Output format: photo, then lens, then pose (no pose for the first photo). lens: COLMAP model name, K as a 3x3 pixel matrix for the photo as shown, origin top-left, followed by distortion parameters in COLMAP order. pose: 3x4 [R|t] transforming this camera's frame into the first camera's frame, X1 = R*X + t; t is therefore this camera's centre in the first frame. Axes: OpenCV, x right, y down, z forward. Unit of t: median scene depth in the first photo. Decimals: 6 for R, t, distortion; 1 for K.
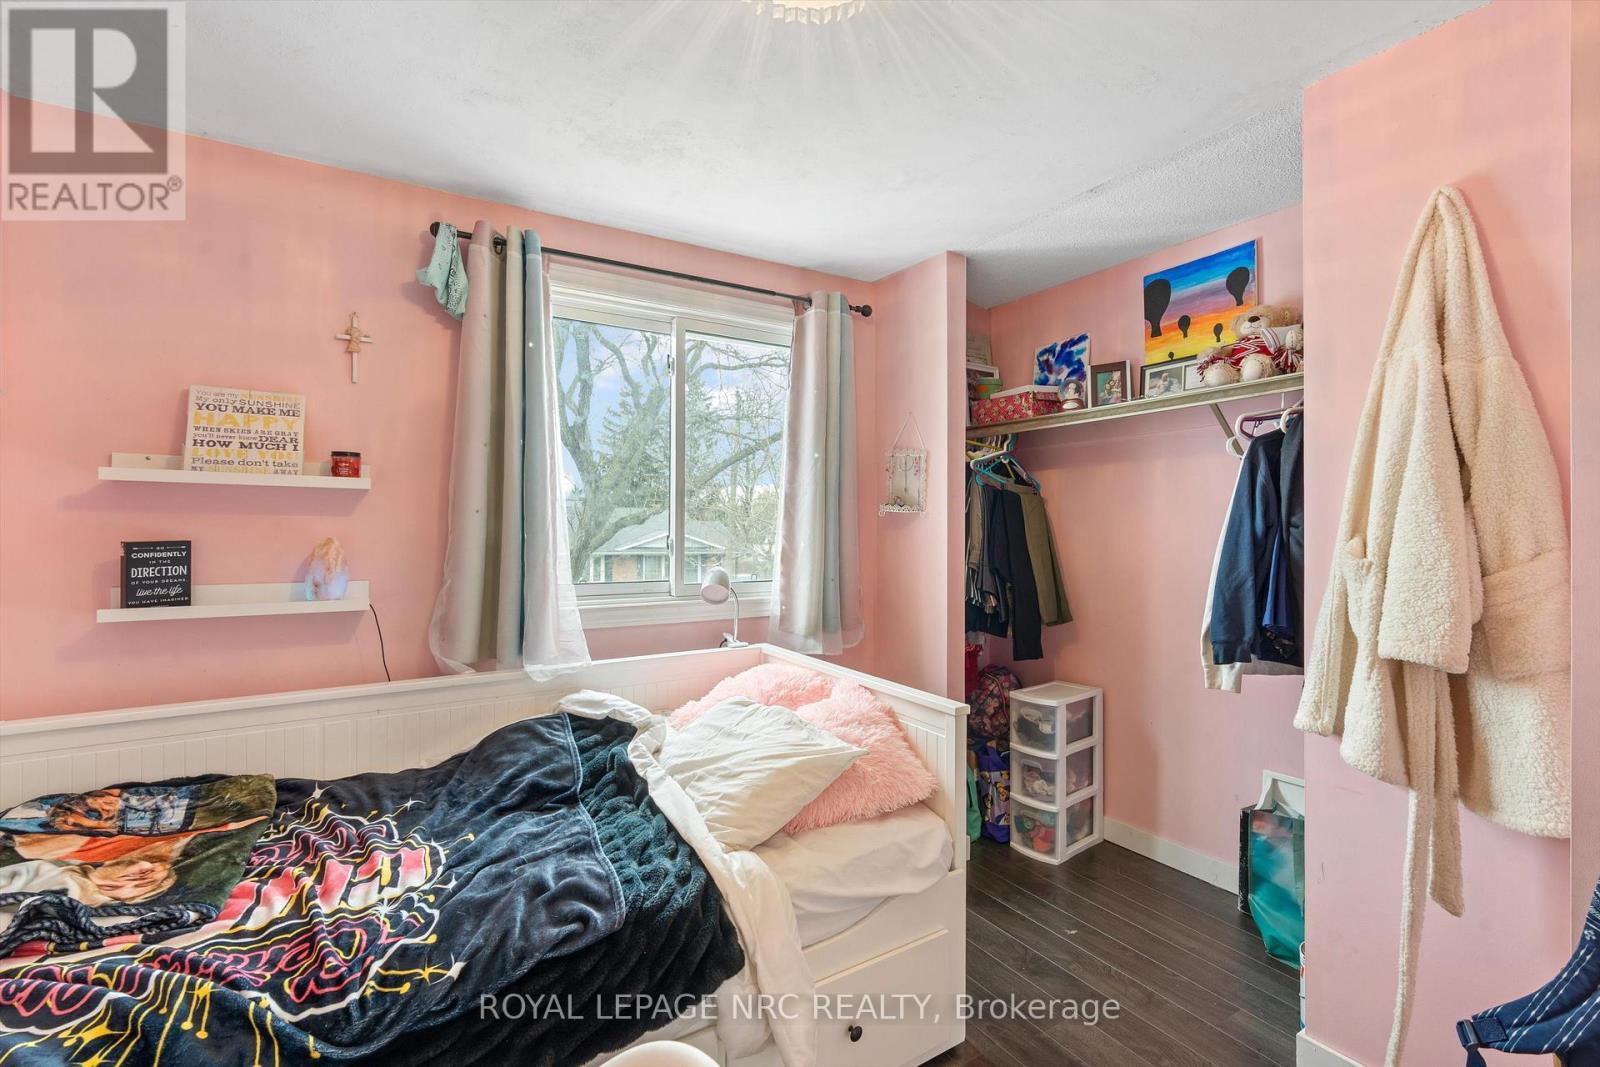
lens RADIAL K [[727.0, 0, 801.7], [0, 727.0, 518.1], [0, 0, 1]] dist [-0.001103, 0.004138]
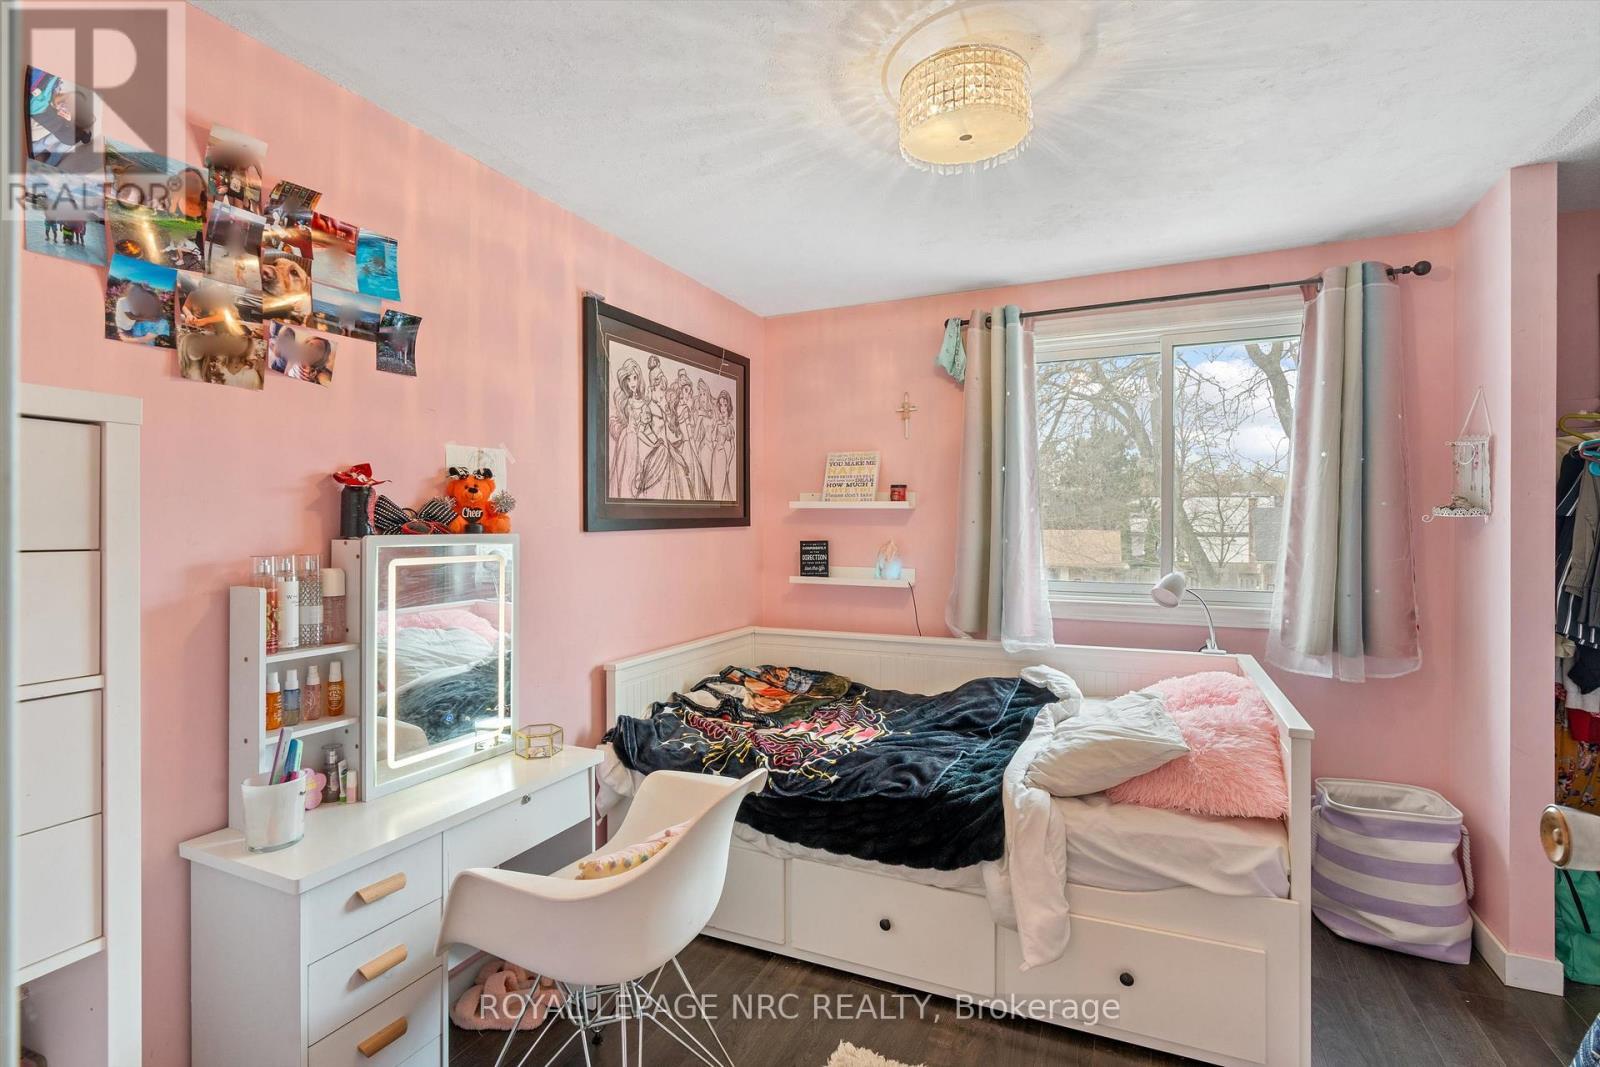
lens RADIAL K [[736.0, 0, 800.0], [0, 736.0, 533.5], [0, 0, 1]] dist [-0.001093, -0.000128]
pose [[0.557116, 0.004623, -0.830422, 0.628452], [0.007193, 0.999920, 0.010392, -0.005717], [0.830403, -0.011762, 0.557038, -0.053315]]
